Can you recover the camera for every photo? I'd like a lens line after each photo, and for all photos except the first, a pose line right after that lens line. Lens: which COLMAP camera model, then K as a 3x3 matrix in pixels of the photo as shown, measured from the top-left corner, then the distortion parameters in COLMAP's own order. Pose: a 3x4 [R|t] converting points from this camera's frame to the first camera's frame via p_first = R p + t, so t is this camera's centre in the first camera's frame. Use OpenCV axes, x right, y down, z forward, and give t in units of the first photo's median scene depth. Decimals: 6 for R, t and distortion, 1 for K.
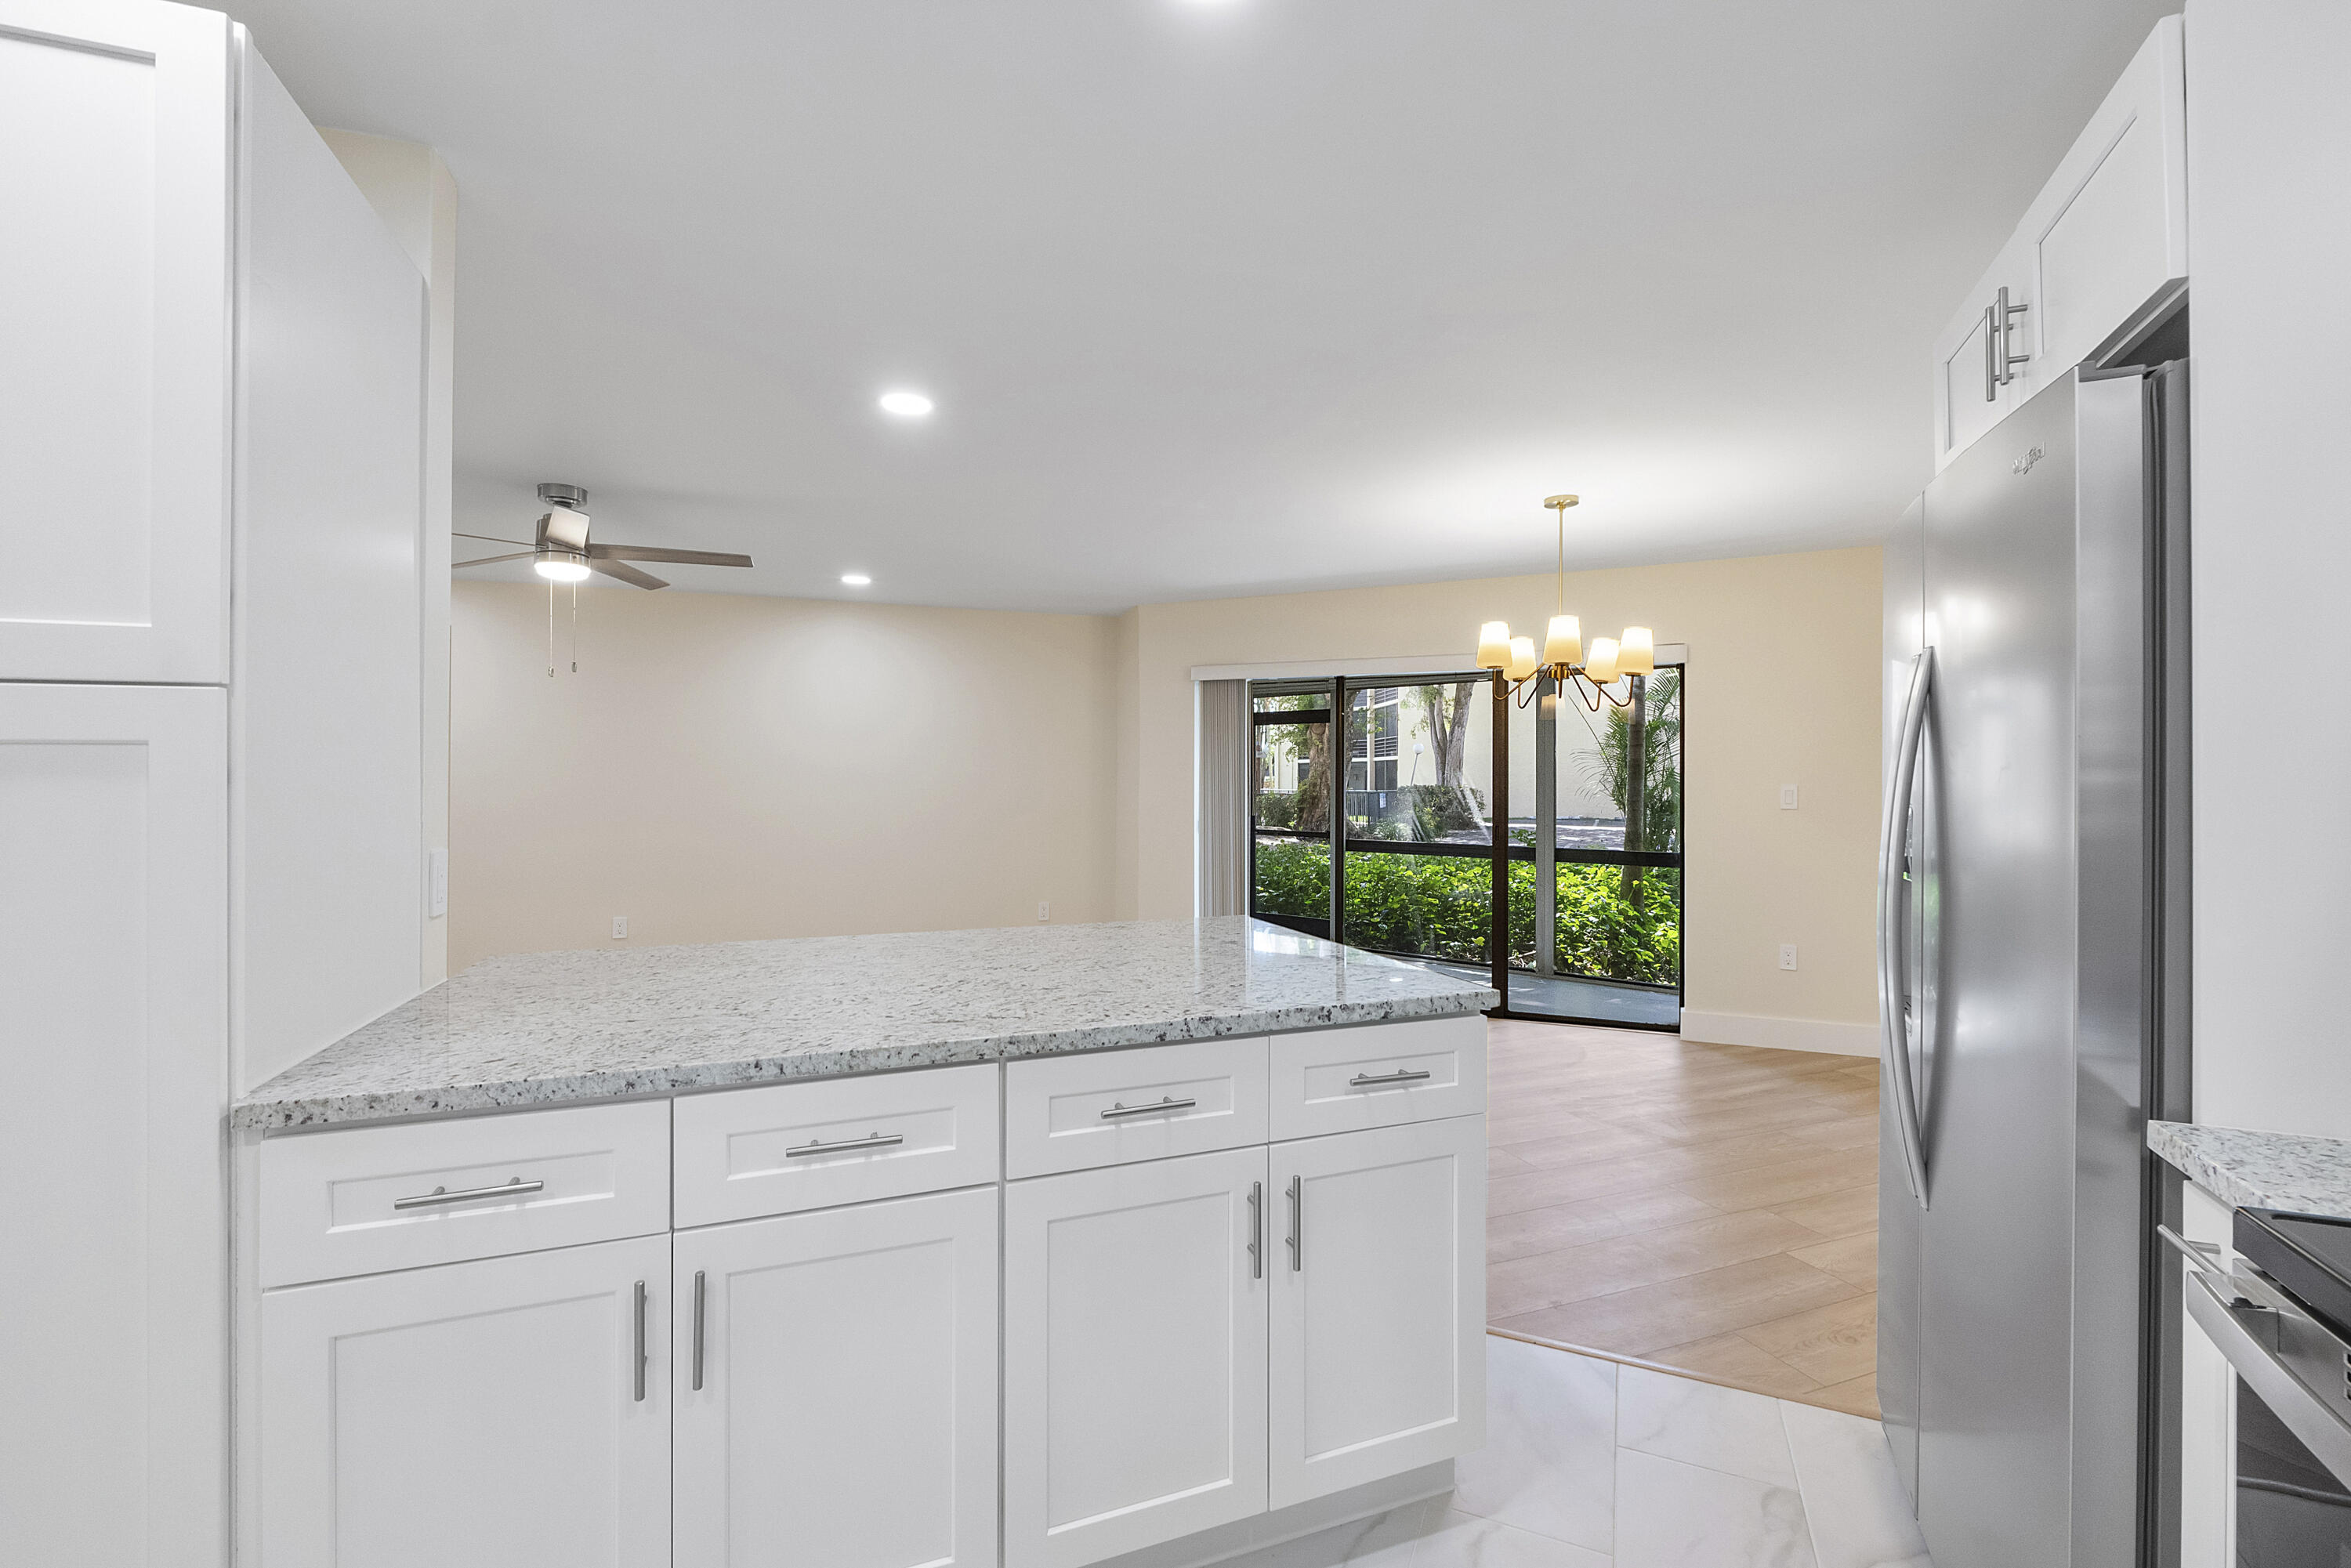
lens RADIAL K [[999.6, 0, 1184.7], [0, 999.6, 784.5], [0, 0, 1]] dist [-0.004712, -0.000673]
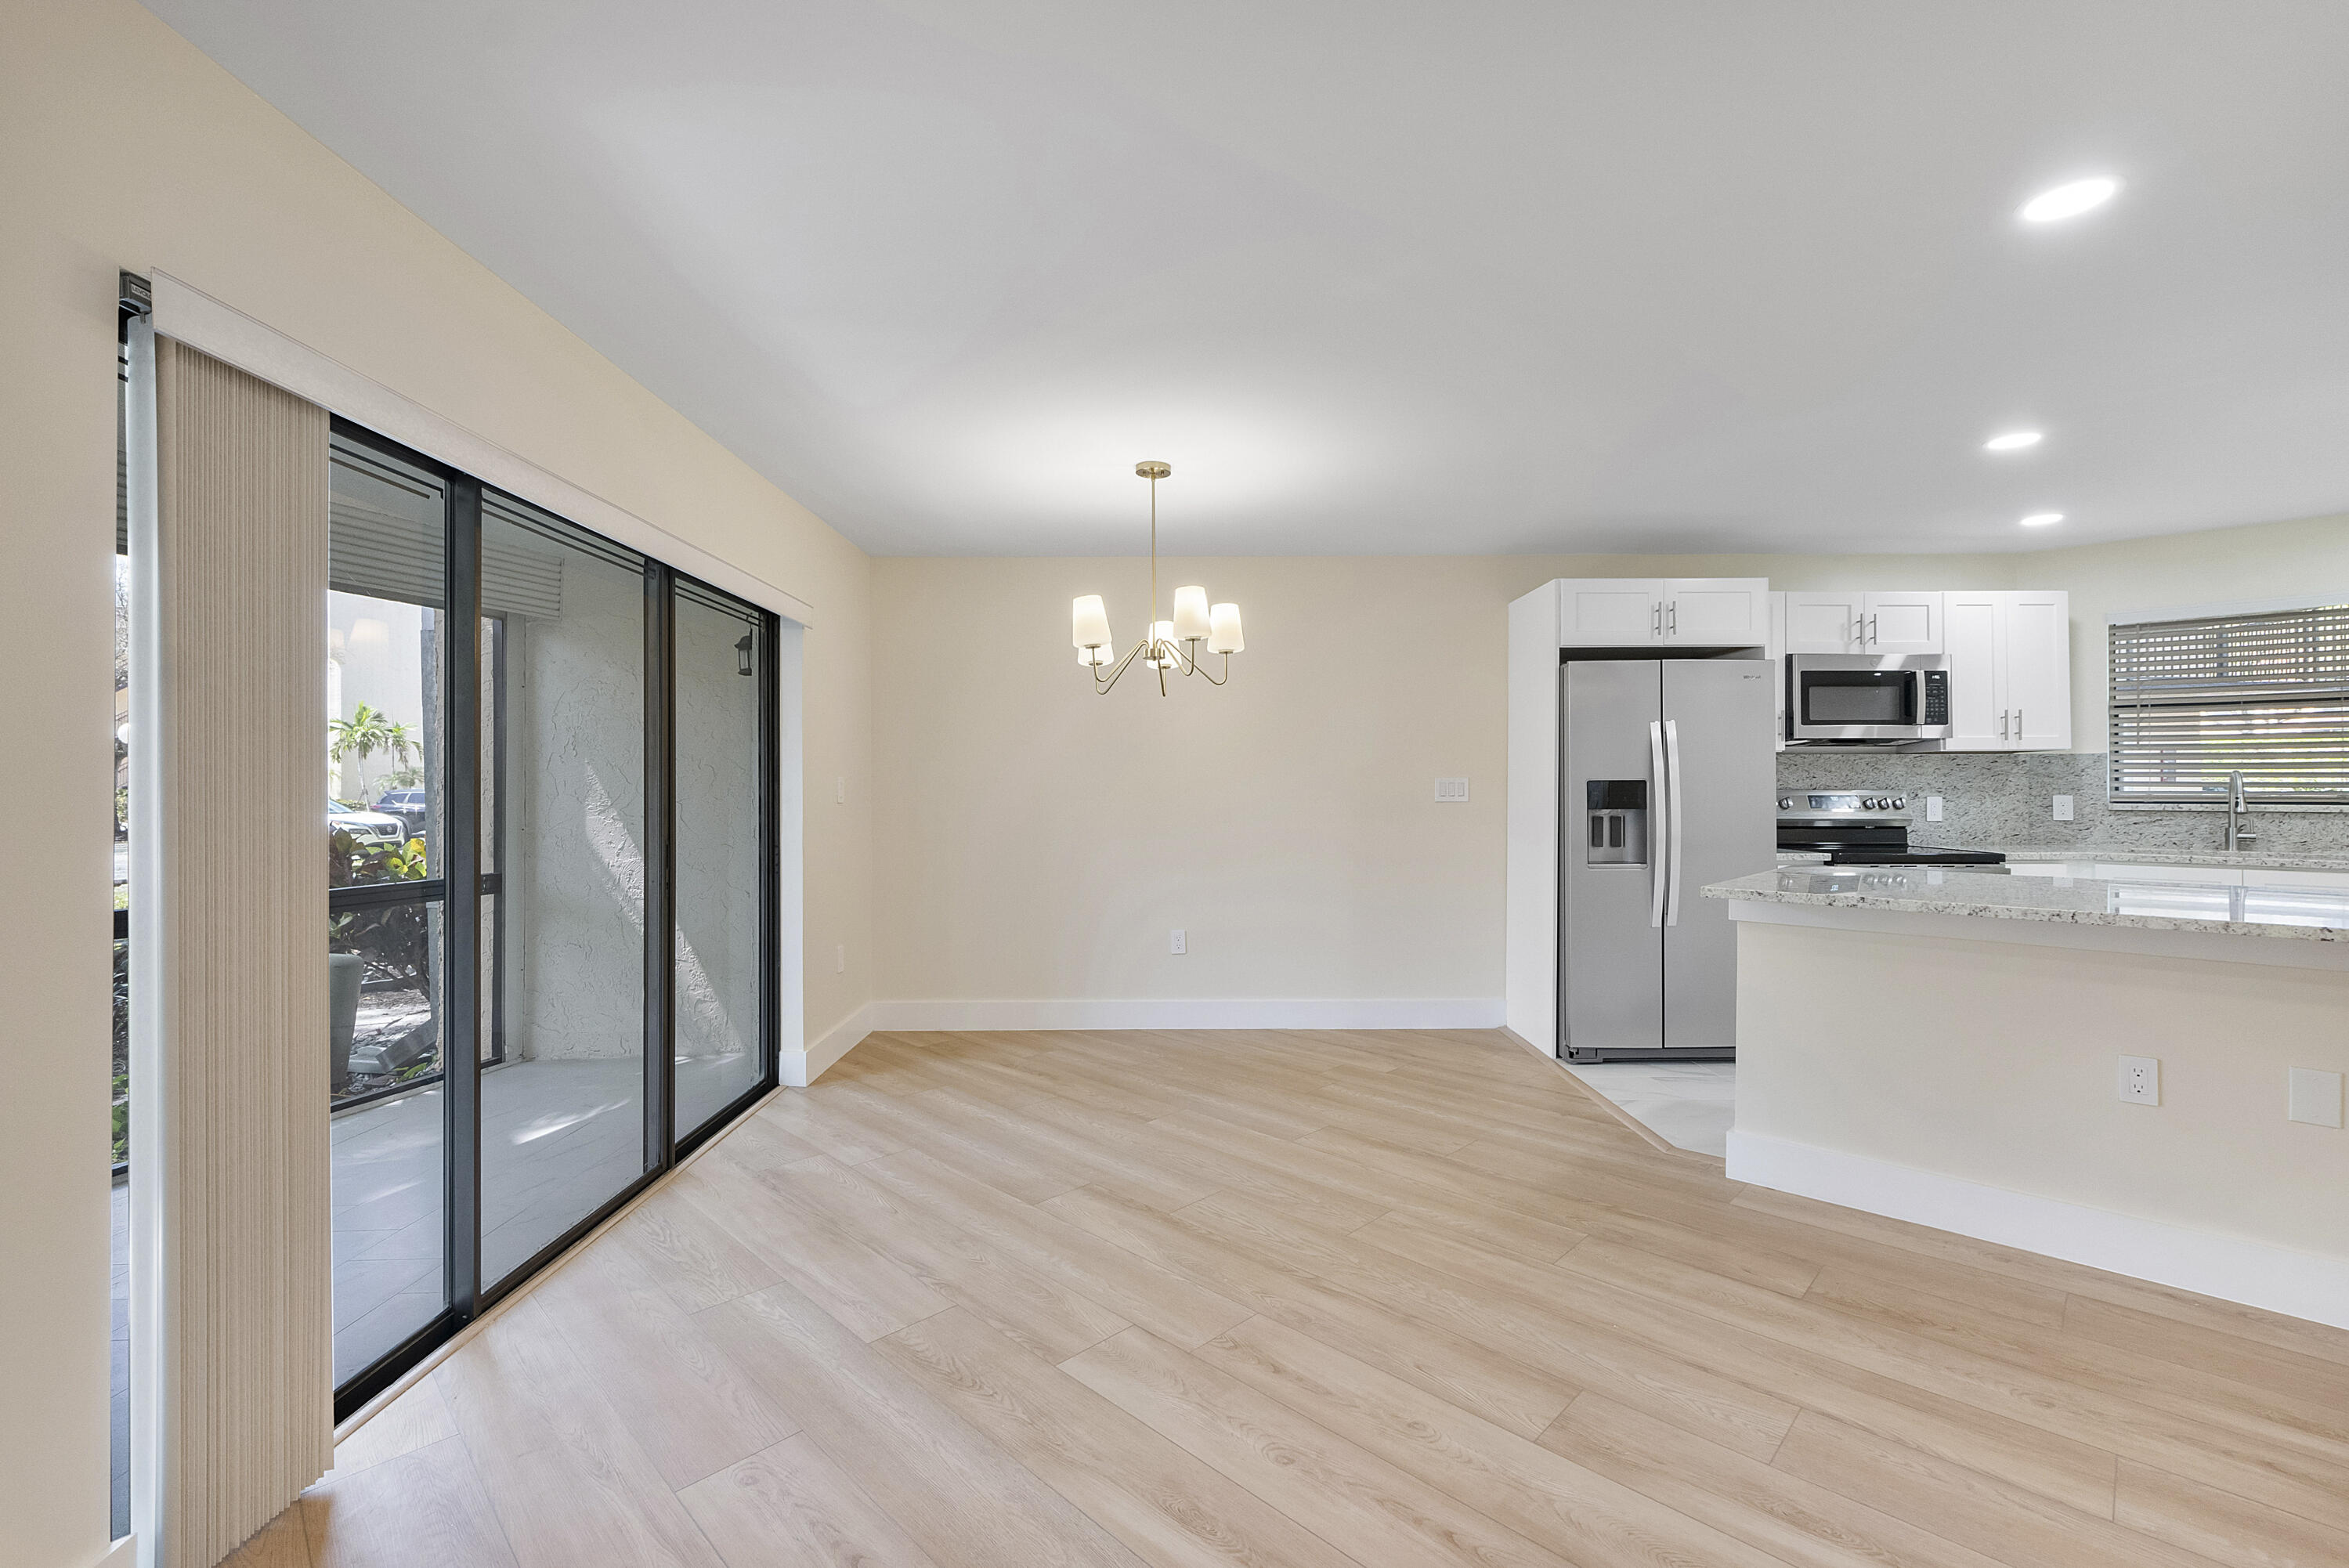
lens RADIAL K [[998.7, 0, 1181.0], [0, 998.7, 784.4], [0, 0, 1]] dist [-0.004712, -0.000673]
pose [[-0.422481, 0.002245, 0.906369, -0.389708], [0.007653, 0.999970, 0.001091, 0.009476], [-0.906340, 0.007397, -0.422485, 1.109239]]
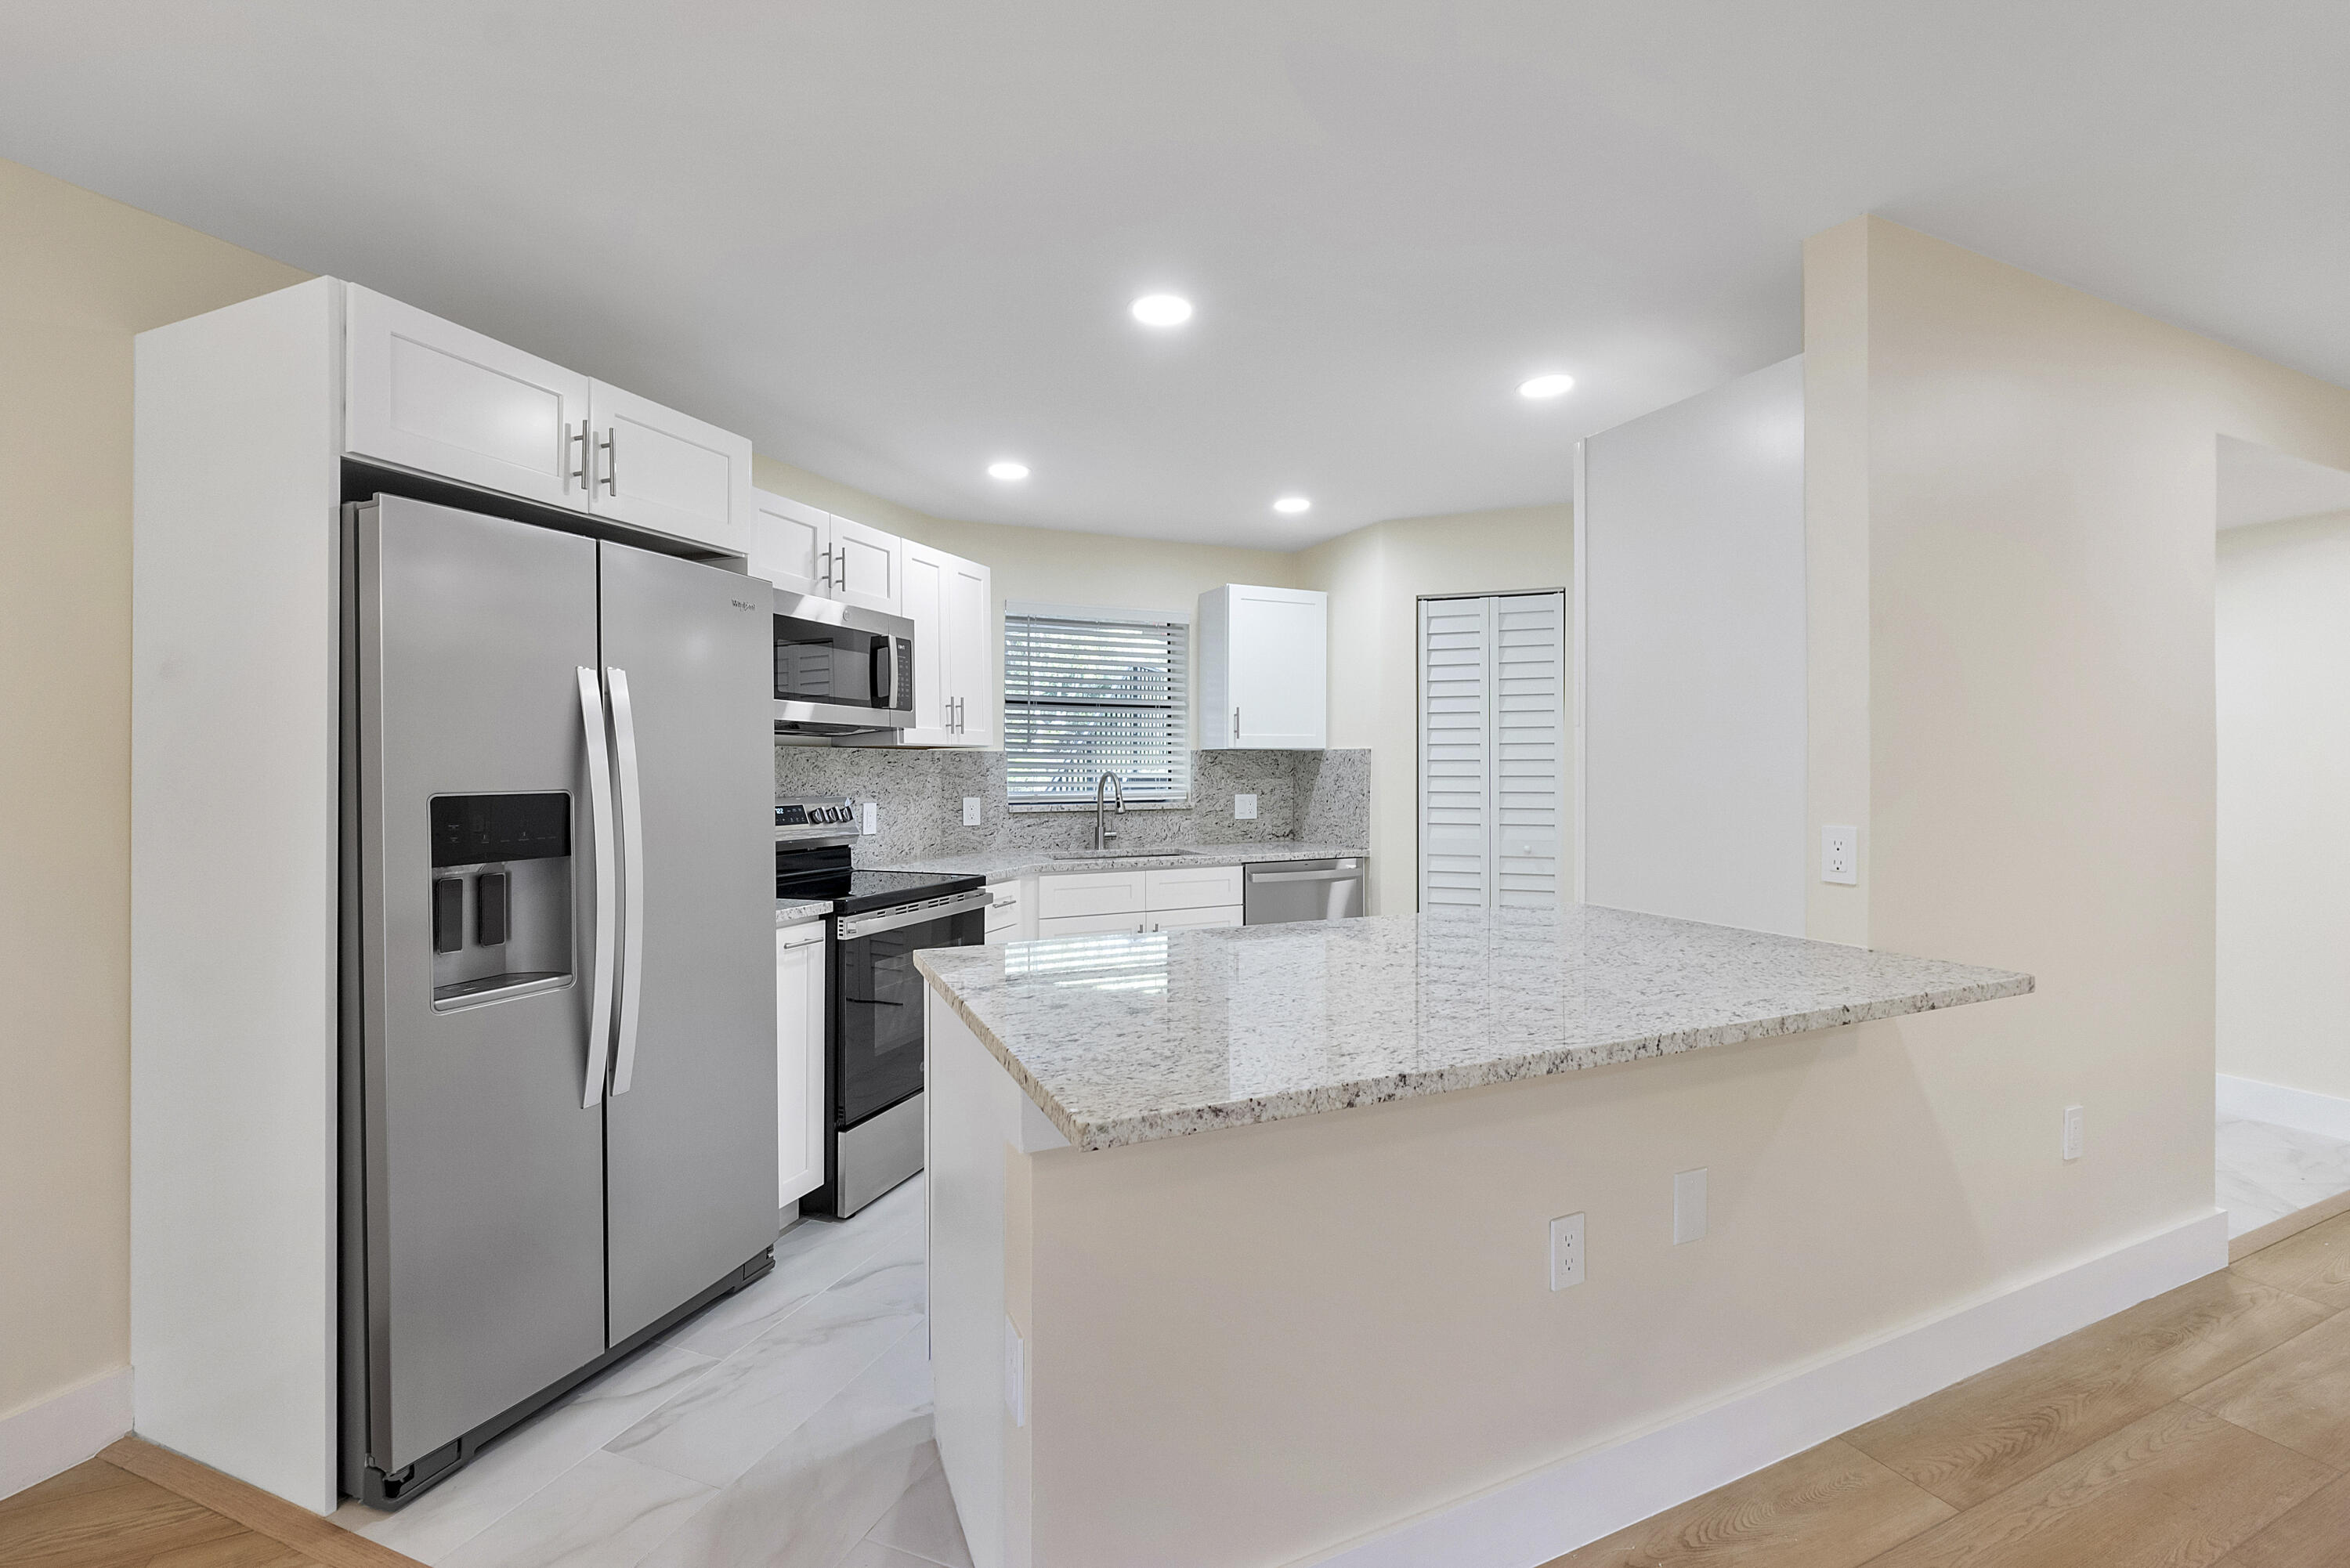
lens RADIAL K [[999.1, 0, 1187.4], [0, 999.1, 769.2], [0, 0, 1]] dist [-0.004712, -0.000673]
pose [[-0.998195, 0.002724, -0.060002, 0.015266], [0.002448, 0.999986, 0.004668, -0.001103], [0.060014, 0.004513, -0.998187, 0.780965]]
